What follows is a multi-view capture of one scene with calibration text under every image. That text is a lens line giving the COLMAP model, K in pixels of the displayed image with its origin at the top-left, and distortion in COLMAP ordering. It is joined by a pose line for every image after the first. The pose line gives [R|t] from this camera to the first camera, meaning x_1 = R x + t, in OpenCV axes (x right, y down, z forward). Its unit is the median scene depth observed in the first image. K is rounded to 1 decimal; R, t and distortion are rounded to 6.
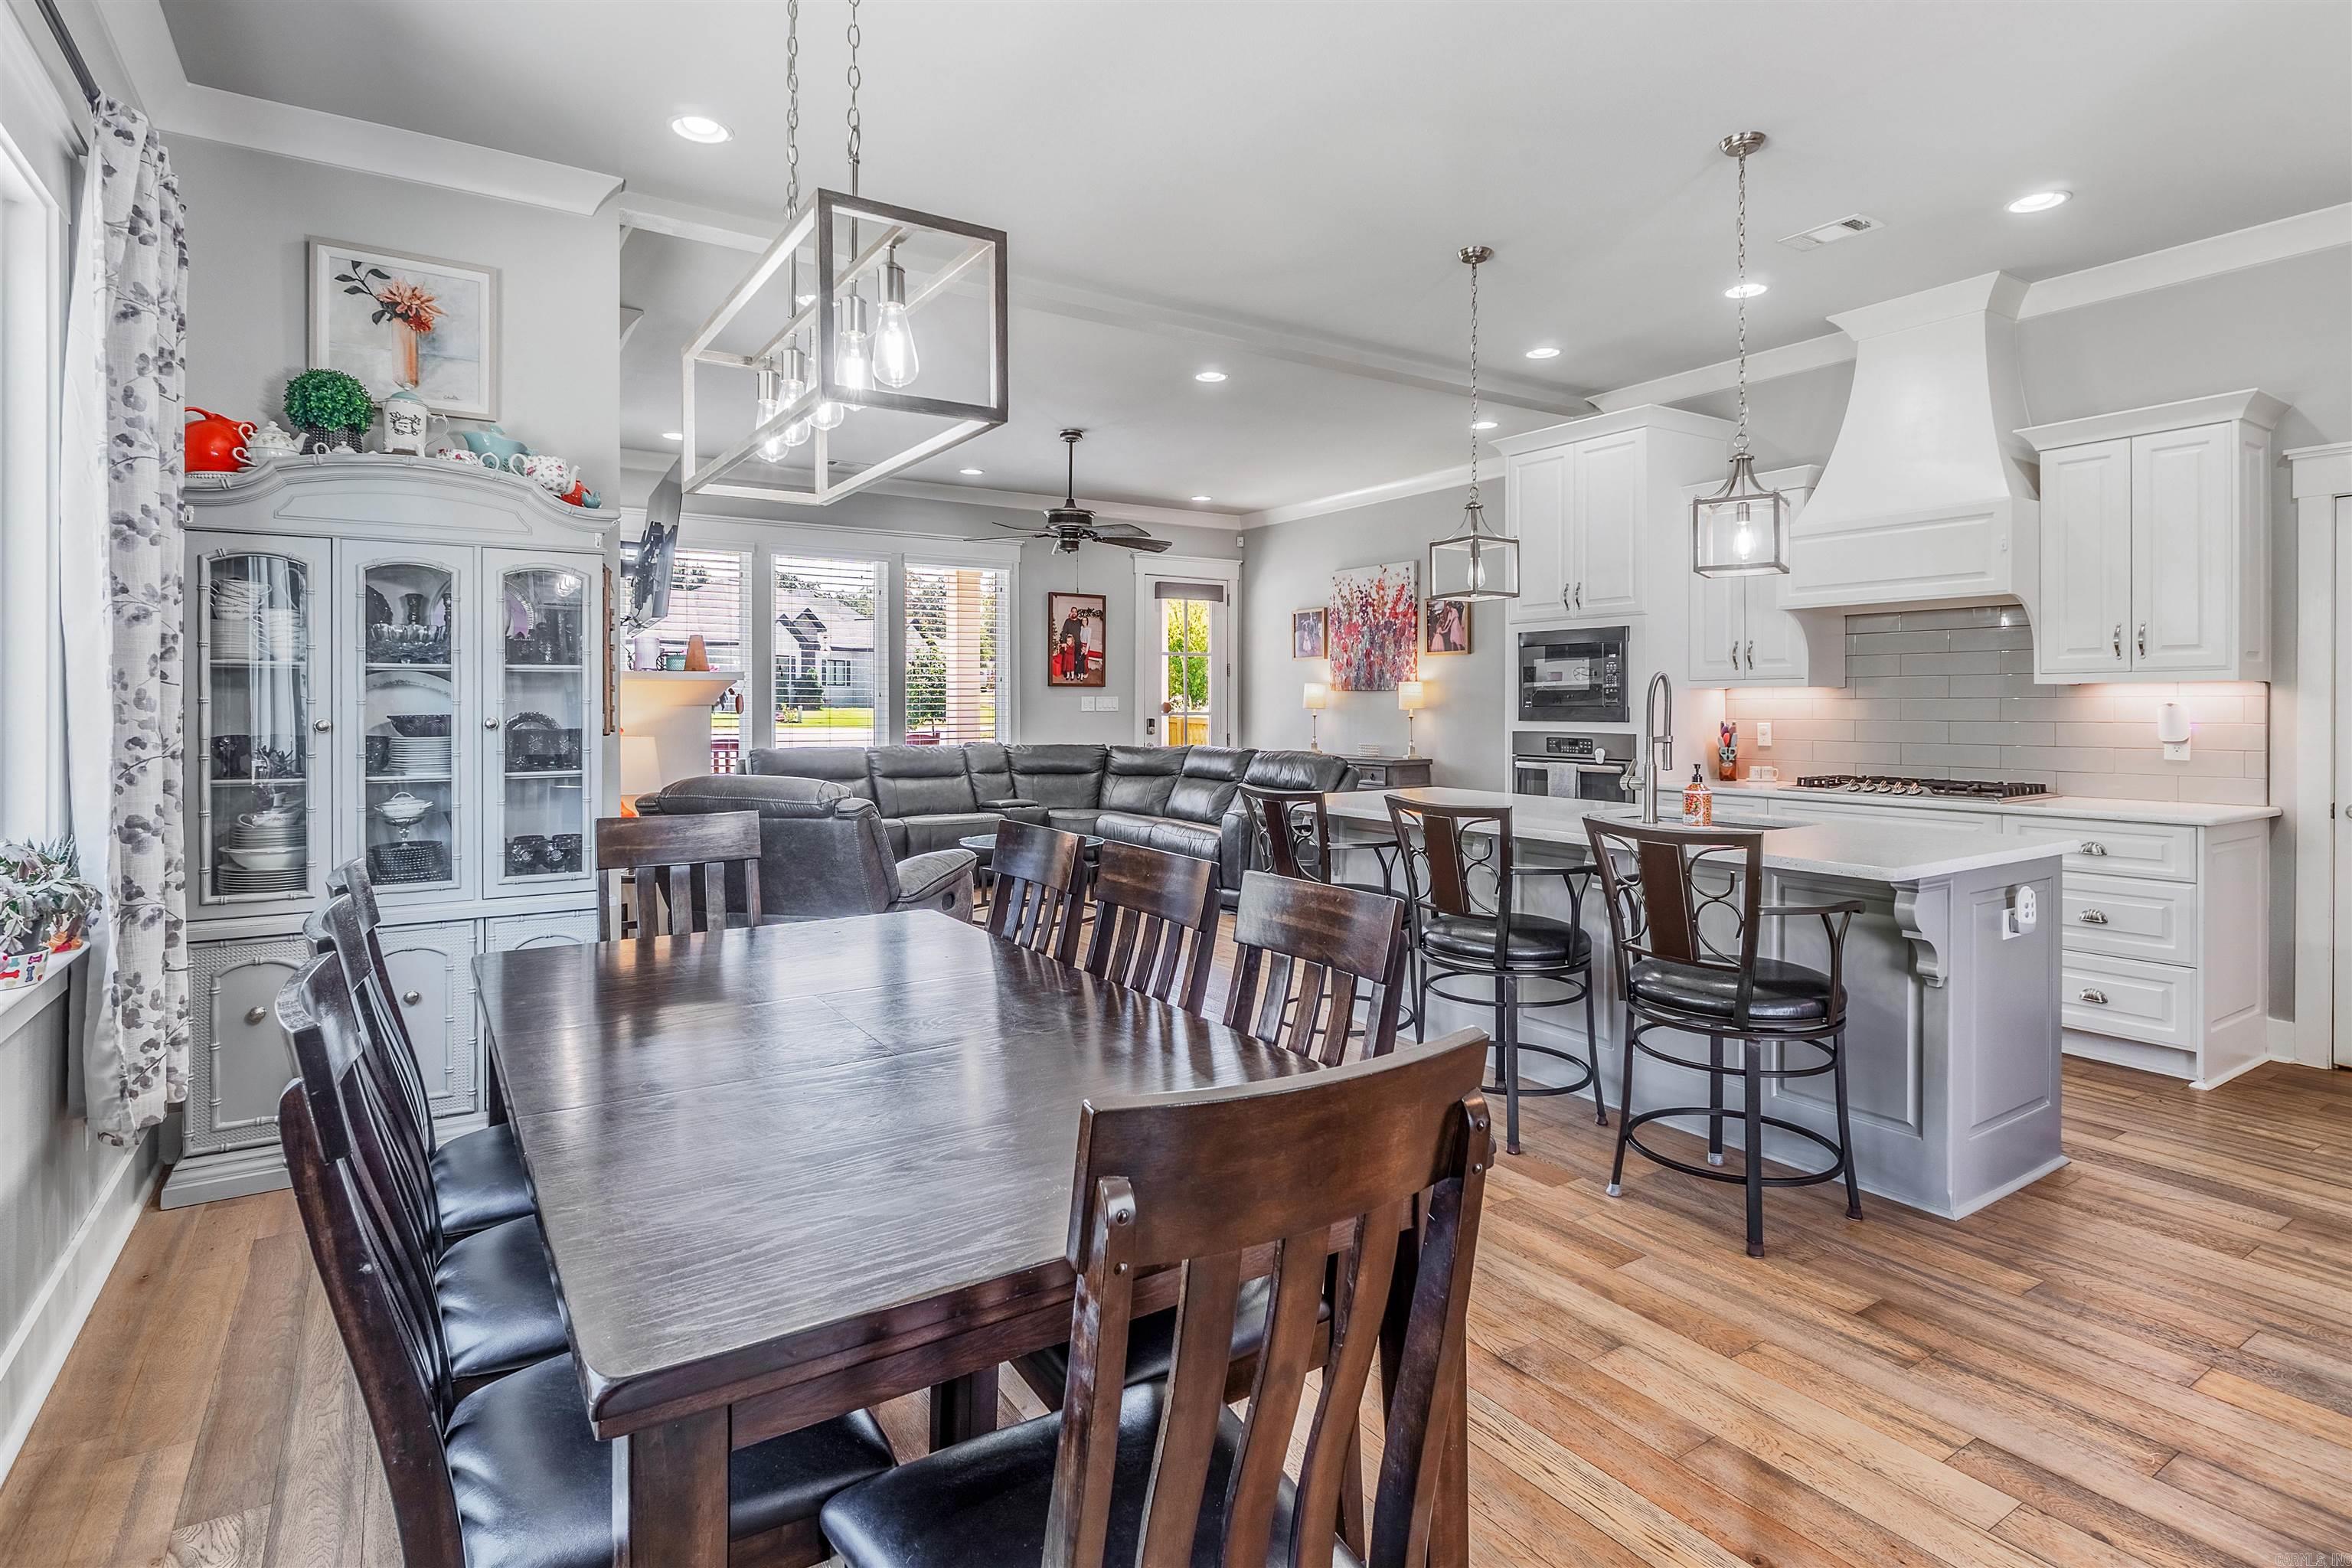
lens RADIAL K [[1190.1, 0, 1185.2], [0, 1190.1, 715.3], [0, 0, 1]] dist [-0.002212, -0.000525]
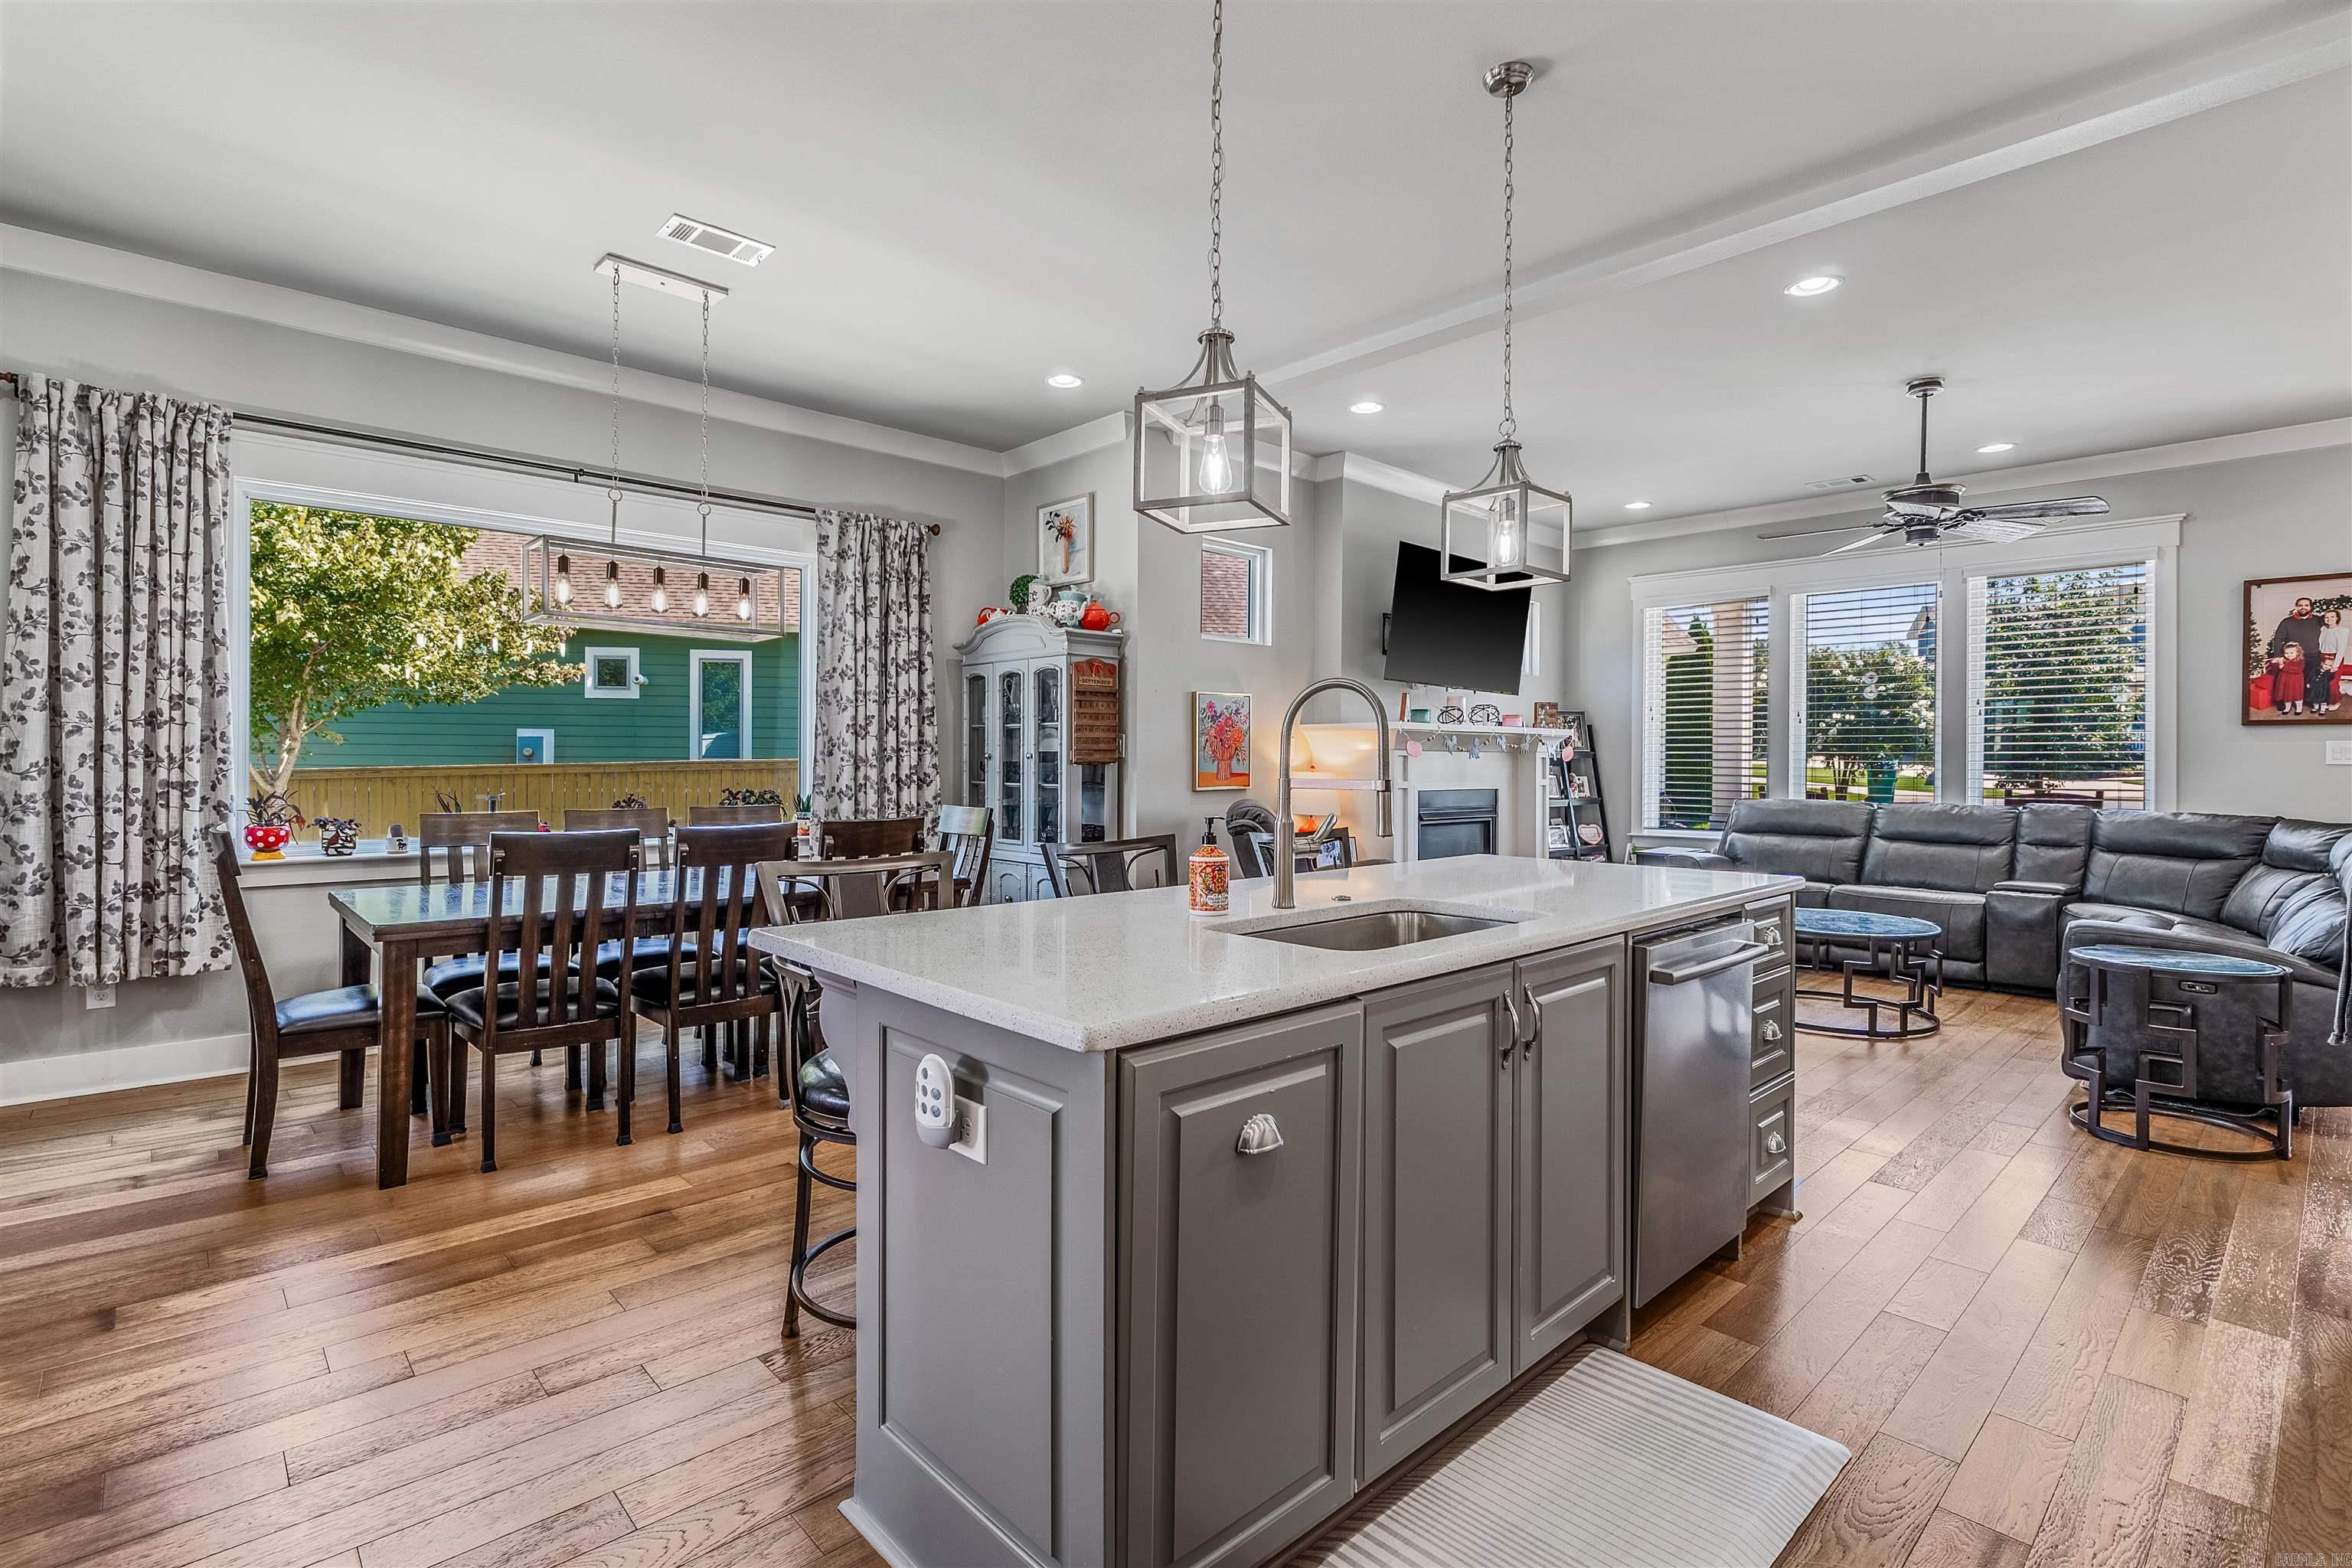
lens RADIAL K [[1101.2, 0, 1175.8], [0, 1101.2, 765.8], [0, 0, 1]] dist [0.002473, -0.000173]
pose [[0.175263, 0.004766, -0.984510, 0.457038], [-0.015006, 0.999885, 0.002170, 0.006264], [0.984407, 0.014393, 0.175314, 0.383492]]
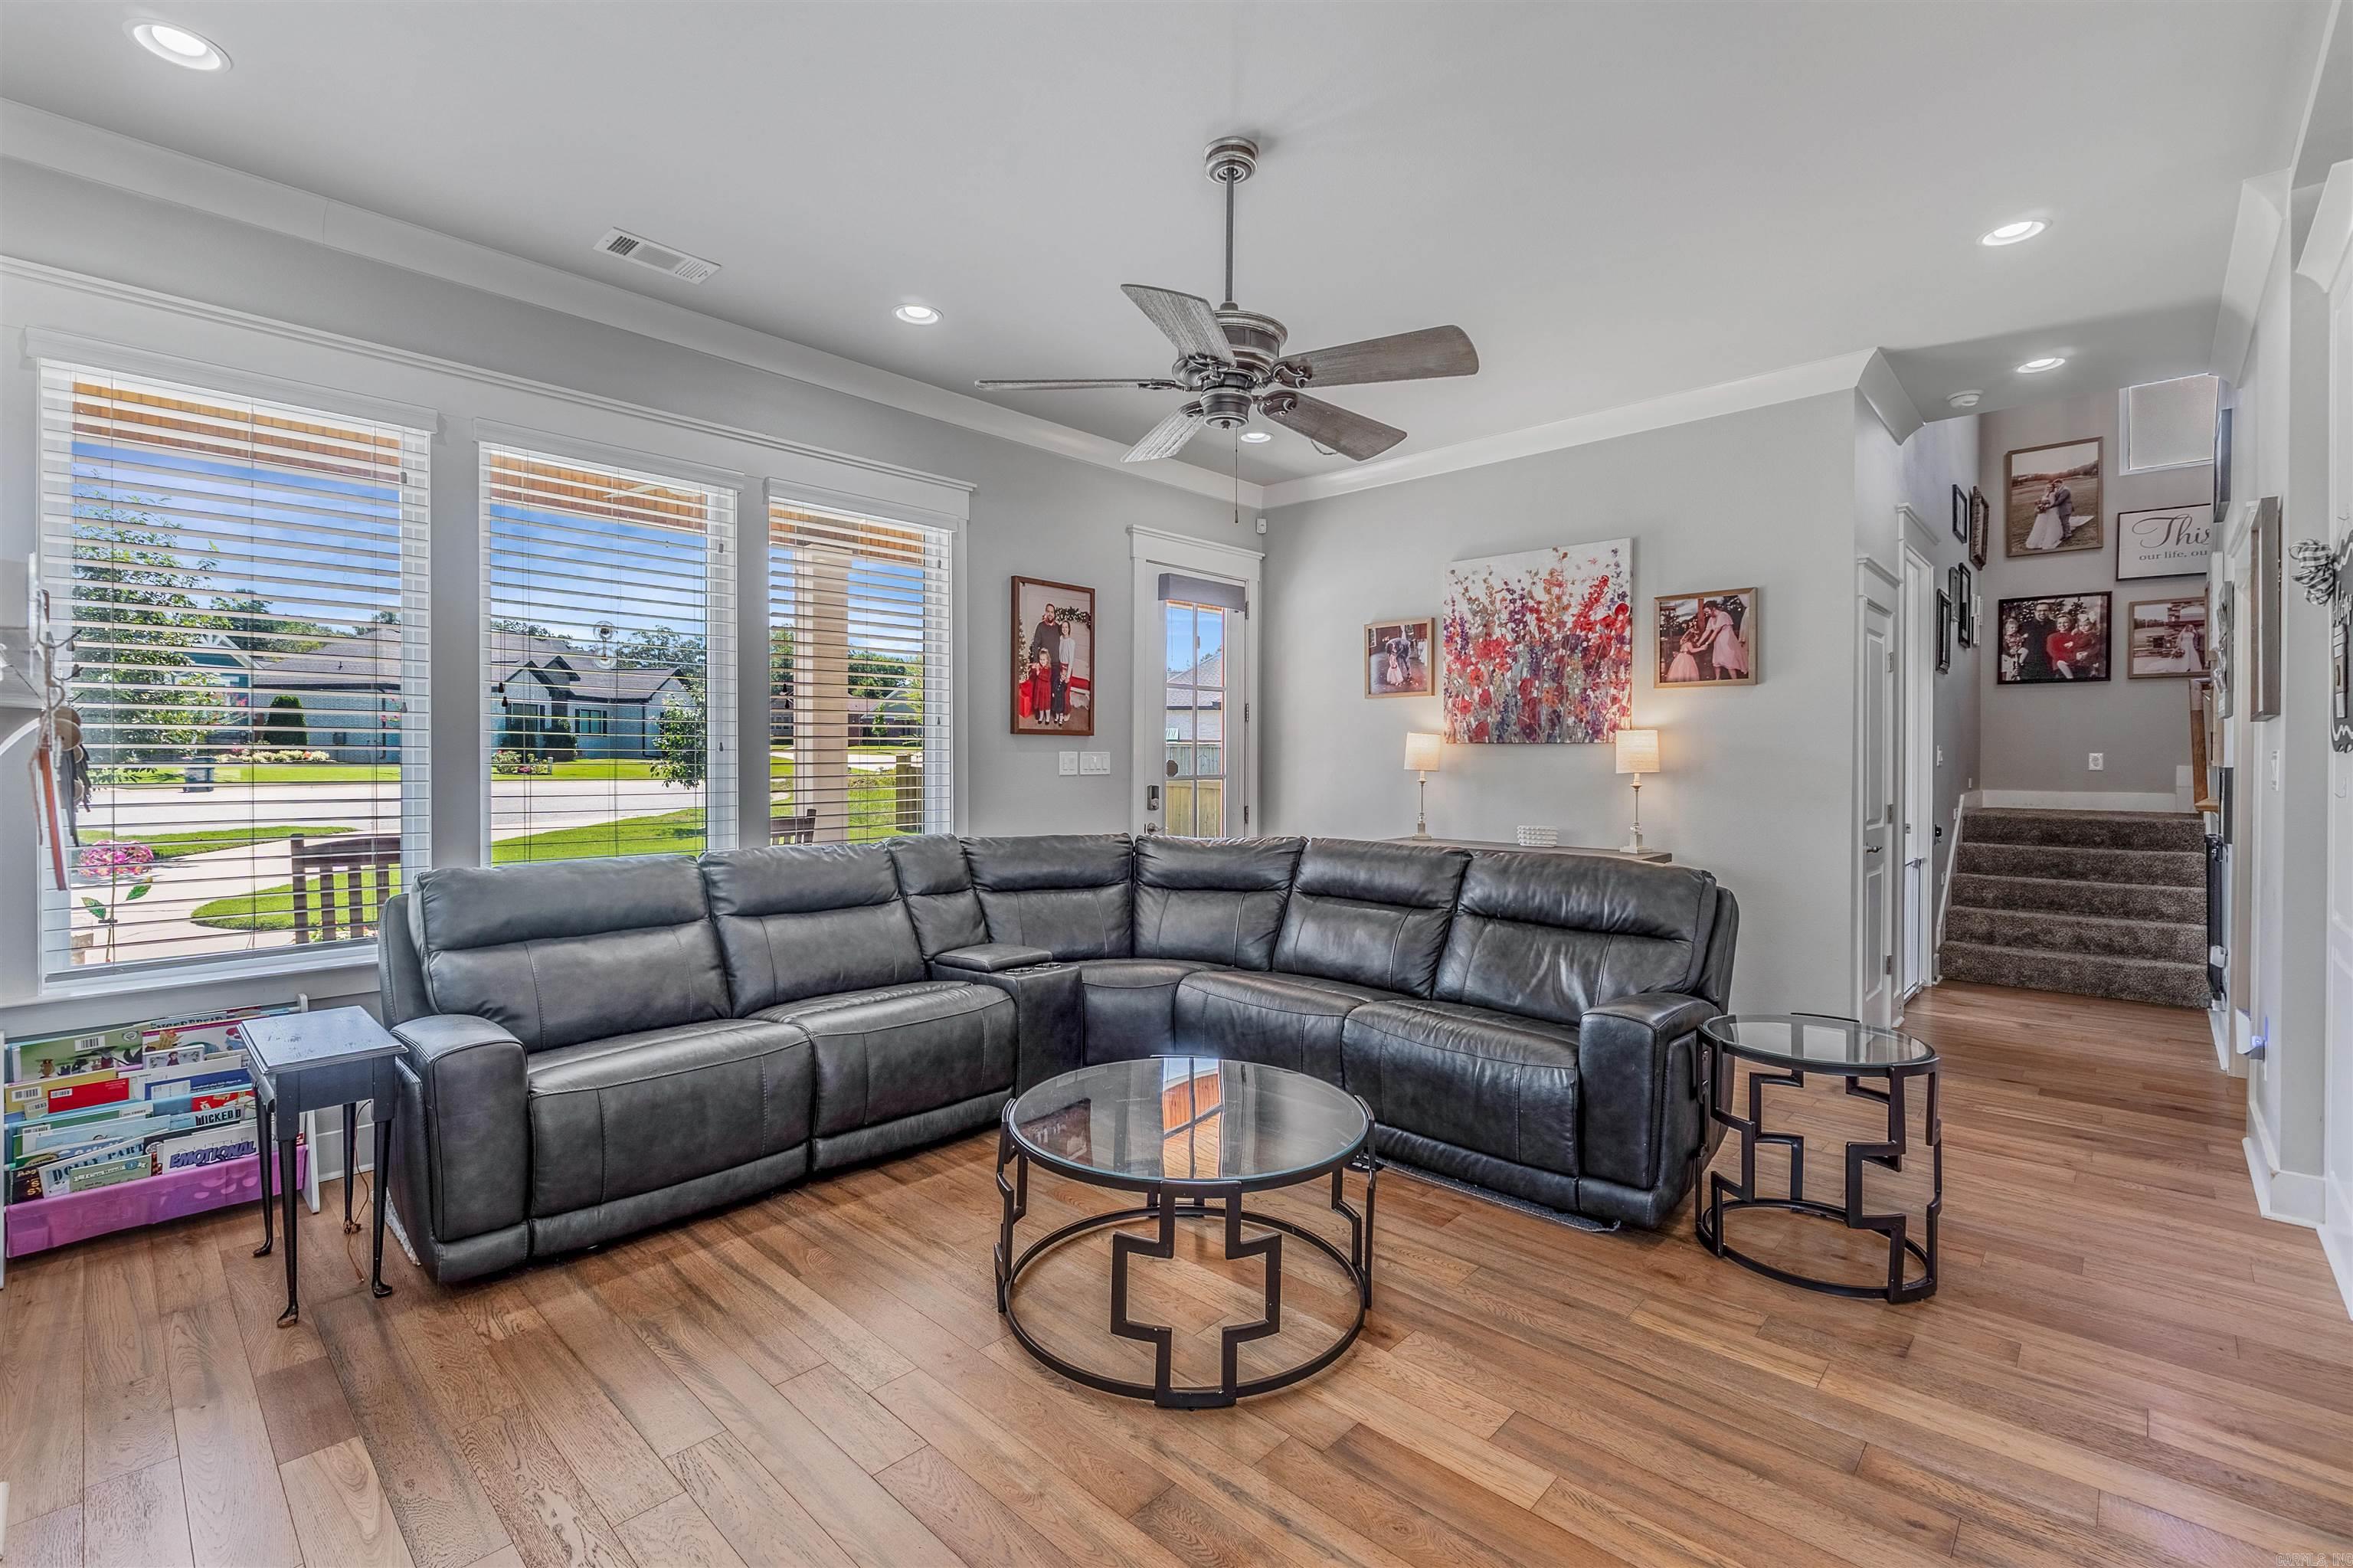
lens RADIAL K [[1031.7, 0, 1171.4], [0, 1031.7, 764.2], [0, 0, 1]] dist [-0.003548, -0.000356]
pose [[0.973579, 0.000173, 0.228349, -0.186693], [0.000498, 0.999996, -0.002880, -0.009348], [-0.228349, 0.002917, 0.973575, 0.578589]]
